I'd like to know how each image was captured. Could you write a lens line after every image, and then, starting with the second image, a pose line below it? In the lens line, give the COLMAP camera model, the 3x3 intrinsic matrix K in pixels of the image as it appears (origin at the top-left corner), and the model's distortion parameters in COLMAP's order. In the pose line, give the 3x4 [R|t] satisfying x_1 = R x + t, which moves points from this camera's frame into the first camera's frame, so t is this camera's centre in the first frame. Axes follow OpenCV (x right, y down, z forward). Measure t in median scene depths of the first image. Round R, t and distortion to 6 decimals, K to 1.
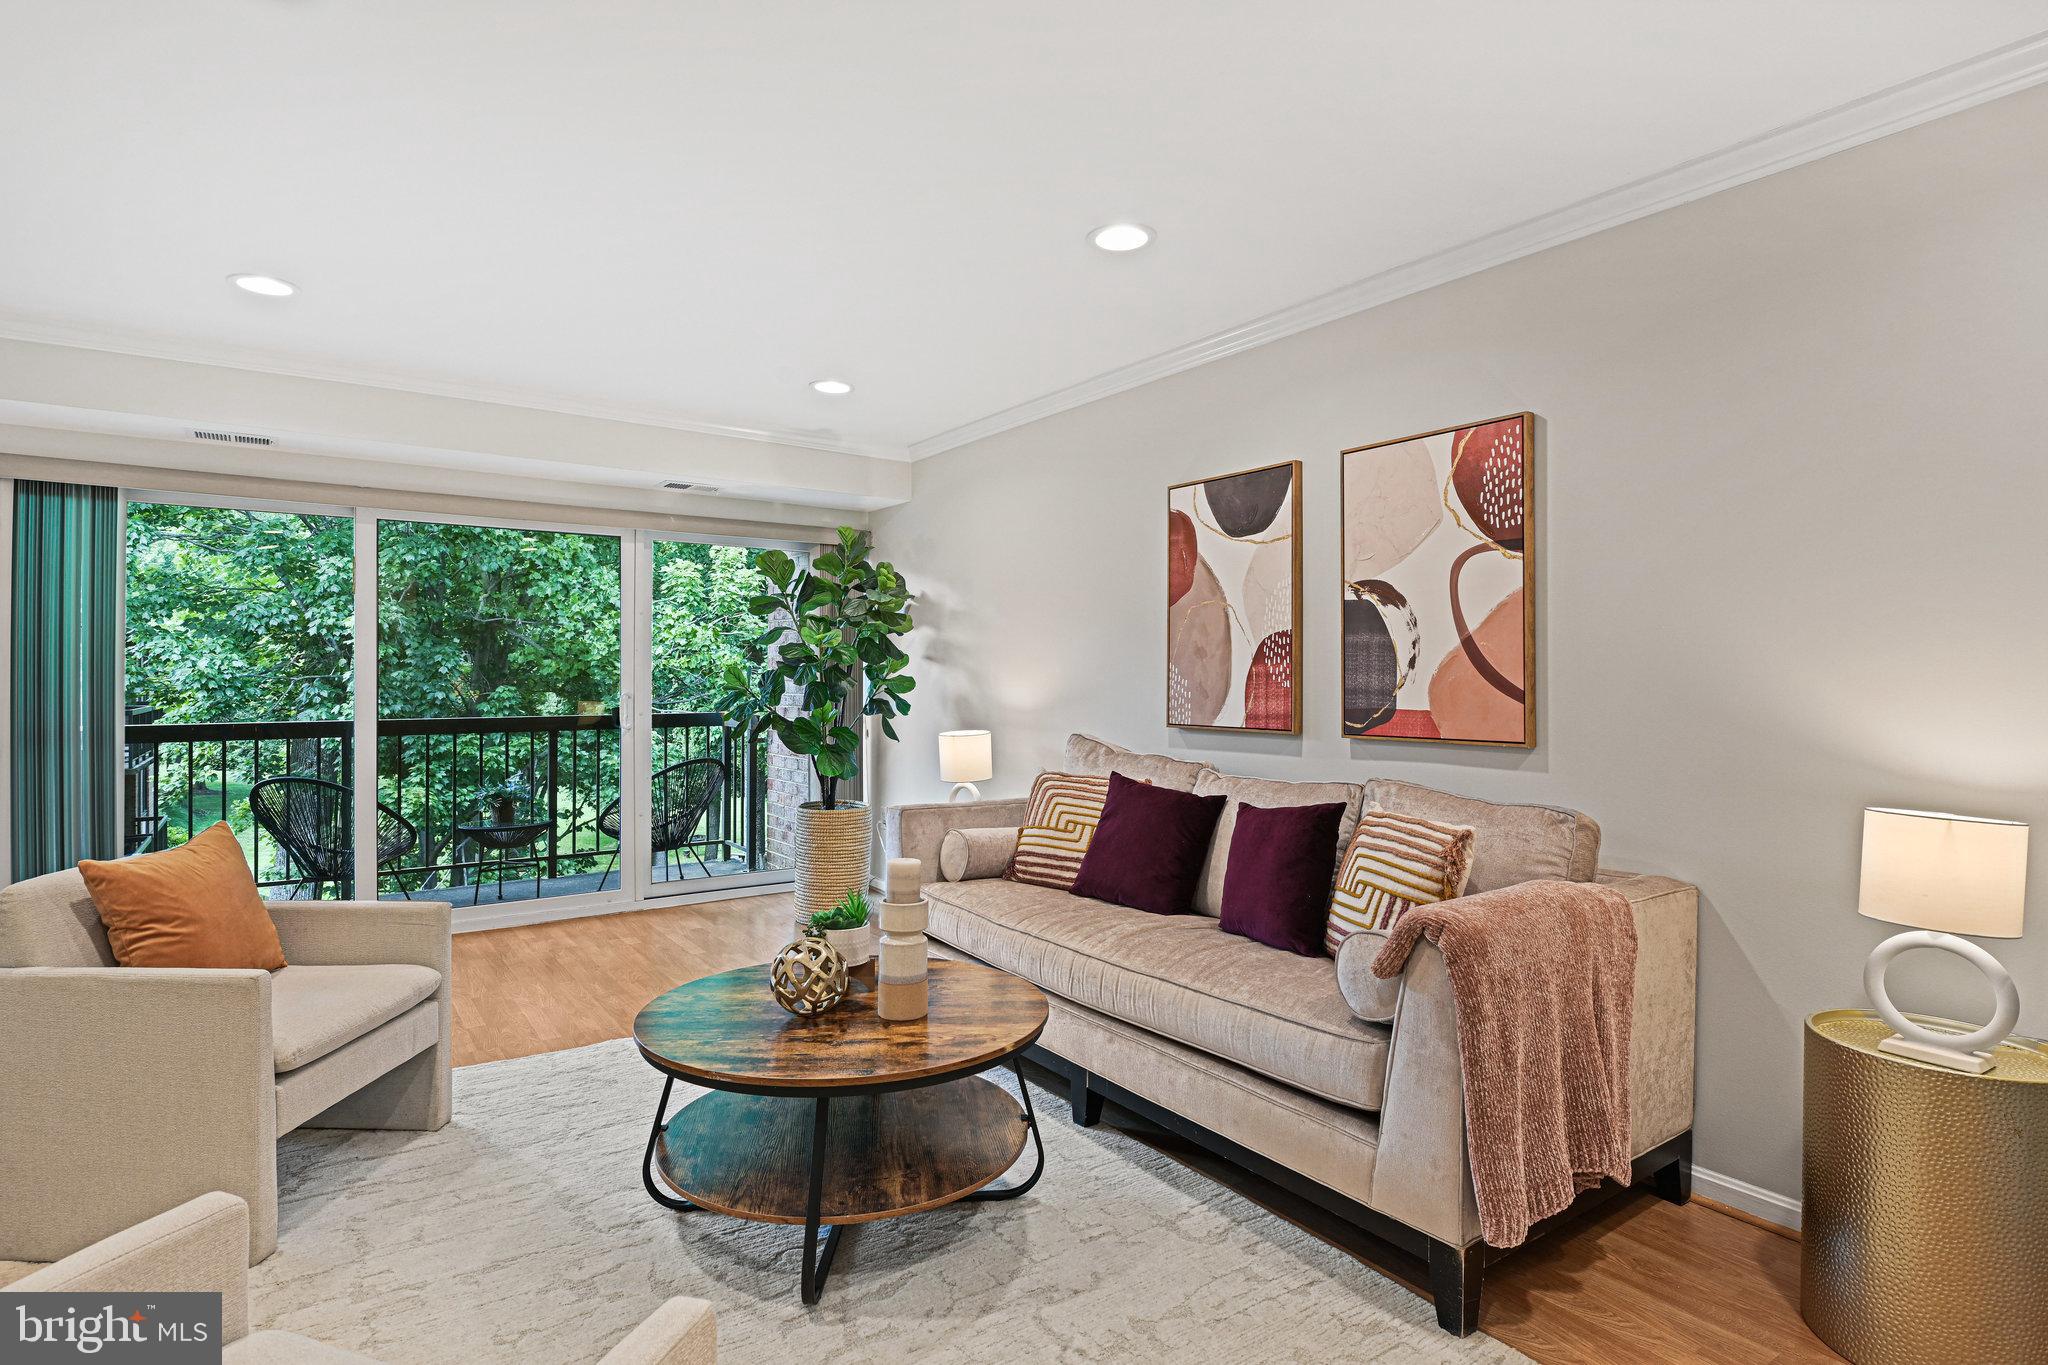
lens RADIAL K [[1040.6, 0, 1010.3], [0, 1040.6, 673.6], [0, 0, 1]] dist [-0.002705, -0.002967]
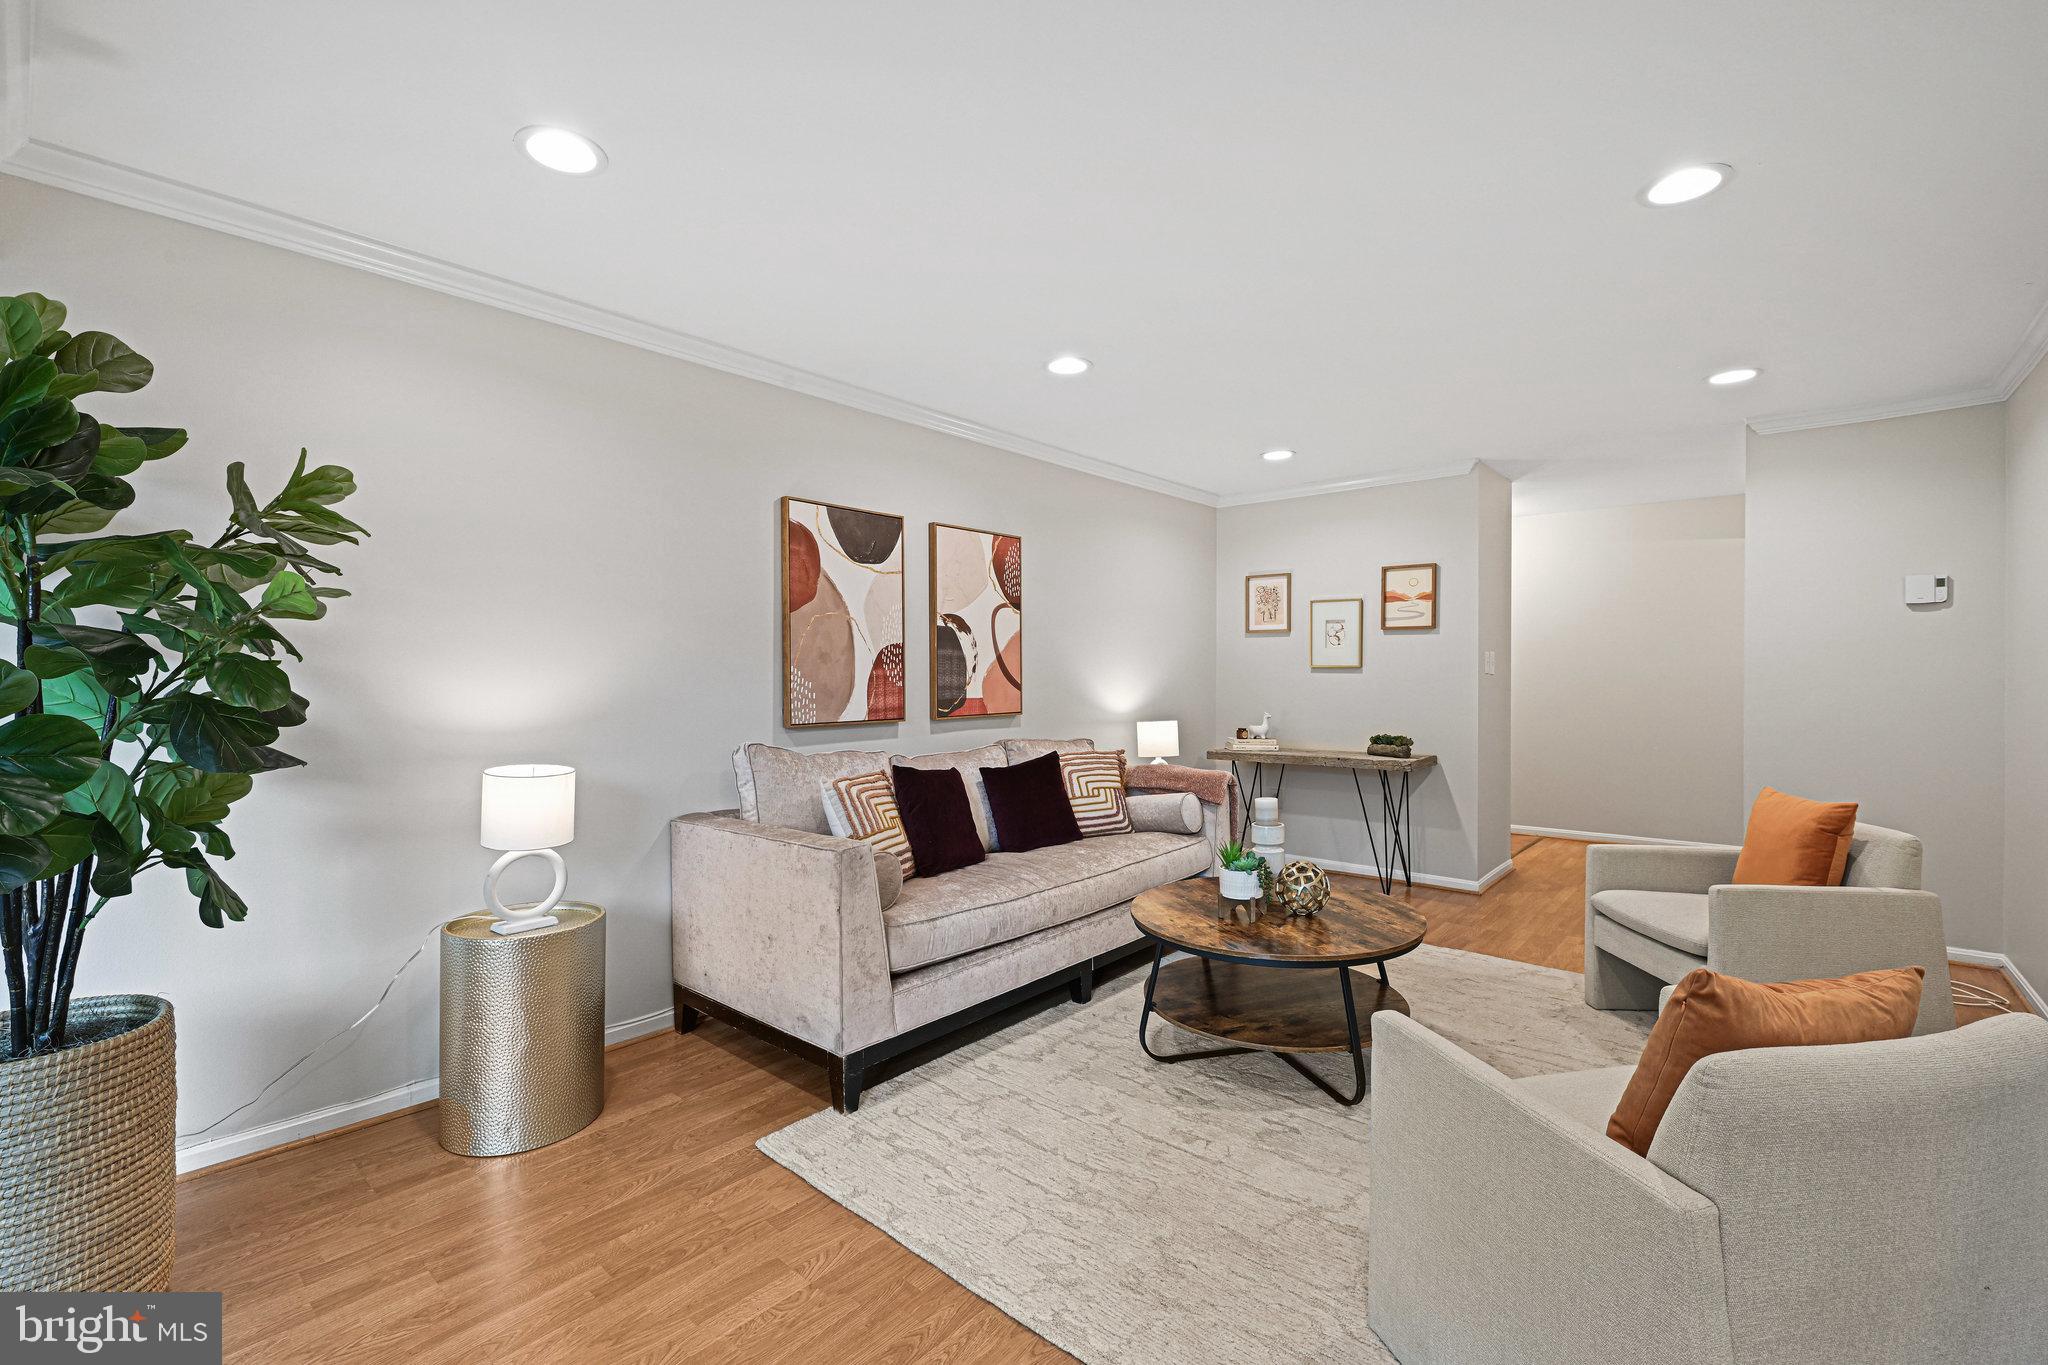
lens RADIAL K [[879.4, 0, 1024.8], [0, 879.4, 682.0], [0, 0, 1]] dist [-0.007664, -0.000569]
pose [[-0.231546, -0.016396, 0.972686, -0.862431], [-0.004754, 0.999865, 0.015722, -0.010699], [-0.972812, -0.000983, -0.231592, 1.108275]]
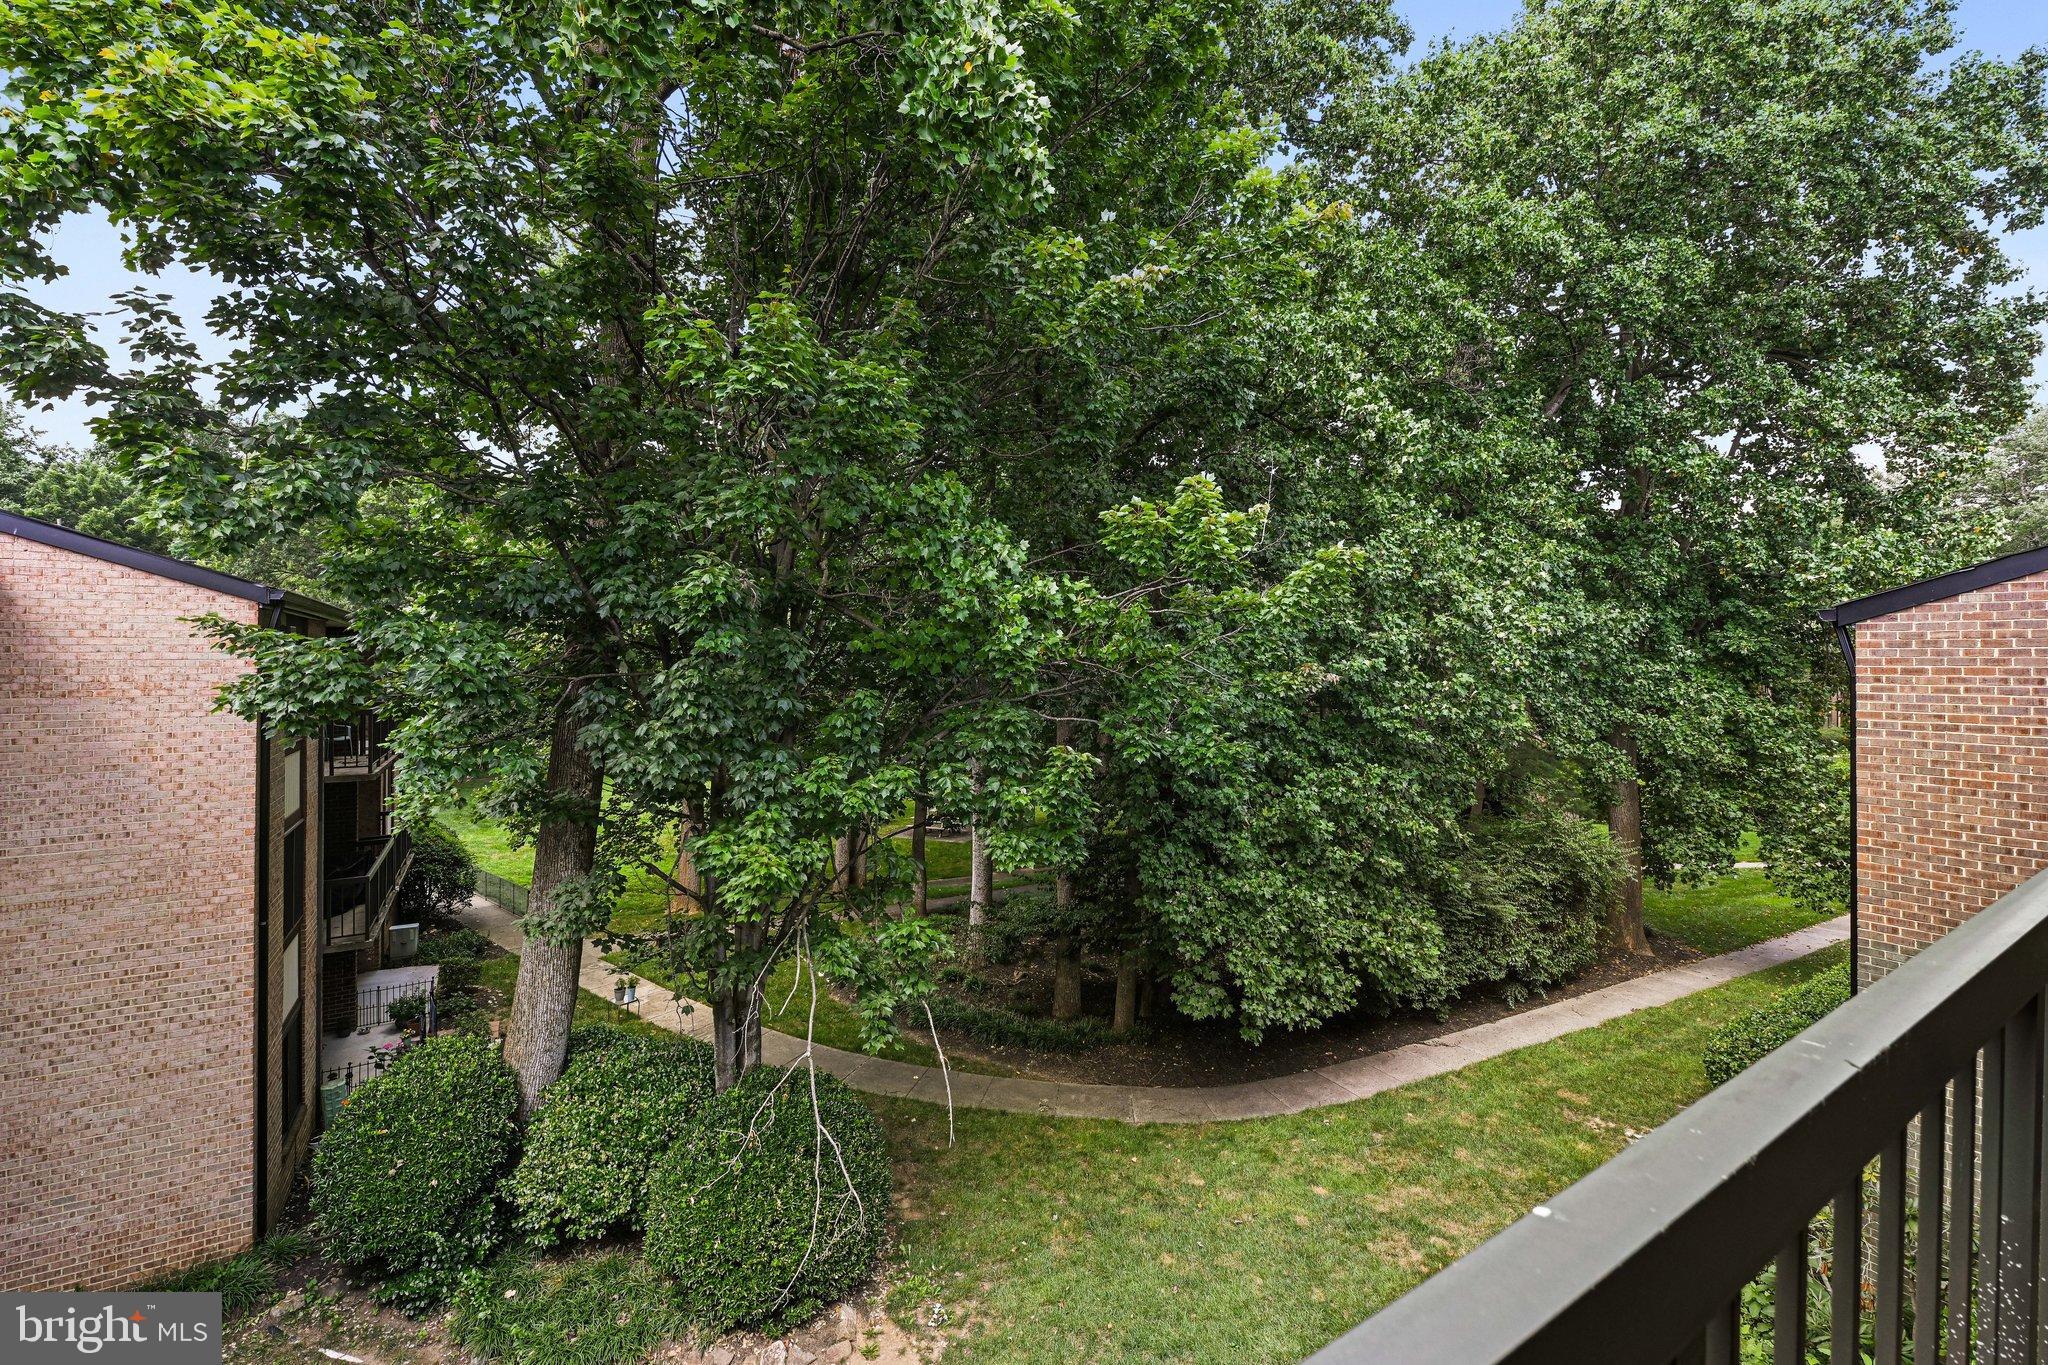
lens RADIAL K [[832.8, 0, 998.5], [0, 832.8, 642.4], [0, 0, 1]] dist [-0.009649, -0.000616]
pose [[0.997595, -0.004970, -0.069136, -1.352490], [0.004289, 0.999941, -0.009987, -0.051320], [0.069182, 0.009666, 0.997557, 1.706045]]
